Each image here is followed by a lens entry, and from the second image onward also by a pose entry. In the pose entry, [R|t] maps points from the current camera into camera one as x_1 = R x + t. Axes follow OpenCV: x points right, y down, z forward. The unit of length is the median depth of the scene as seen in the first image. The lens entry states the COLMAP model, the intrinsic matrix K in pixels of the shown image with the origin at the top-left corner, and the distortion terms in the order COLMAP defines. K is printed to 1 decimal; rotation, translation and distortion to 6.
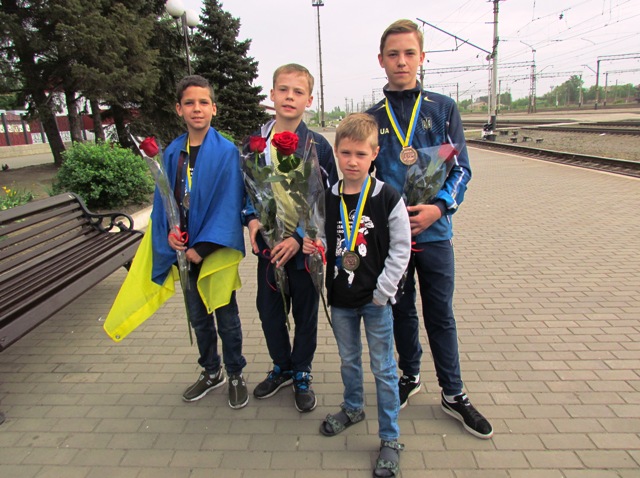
lens RADIAL K [[483.5, 0, 318.6], [0, 483.5, 229.6], [0, 0, 1]] dist [-0.014320, 0.015615]
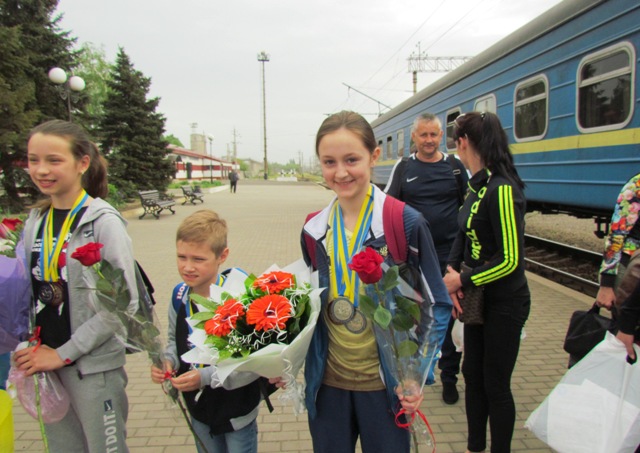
lens RADIAL K [[521.8, 0, 326.9], [0, 521.8, 227.8], [0, 0, 1]] dist [-0.010404, 0.030175]
pose [[0.994845, 0.038909, 0.093648, 0.129219], [-0.027615, 0.992509, -0.119010, 0.019083], [-0.097578, 0.115810, 0.988467, -0.141016]]
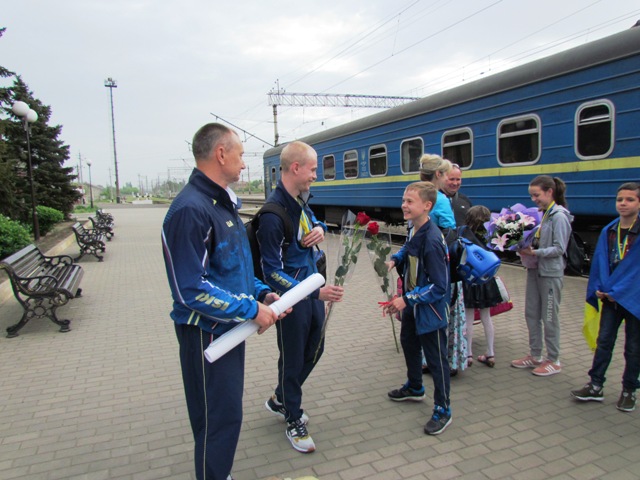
lens RADIAL K [[483.5, 0, 323.2], [0, 483.5, 244.7], [0, 0, 1]] dist [-0.014320, 0.015615]
pose [[0.911397, -0.016973, 0.411178, -0.054353], [0.068341, 0.991518, -0.110553, 0.037536], [-0.405814, 0.128858, 0.904826, -0.200094]]
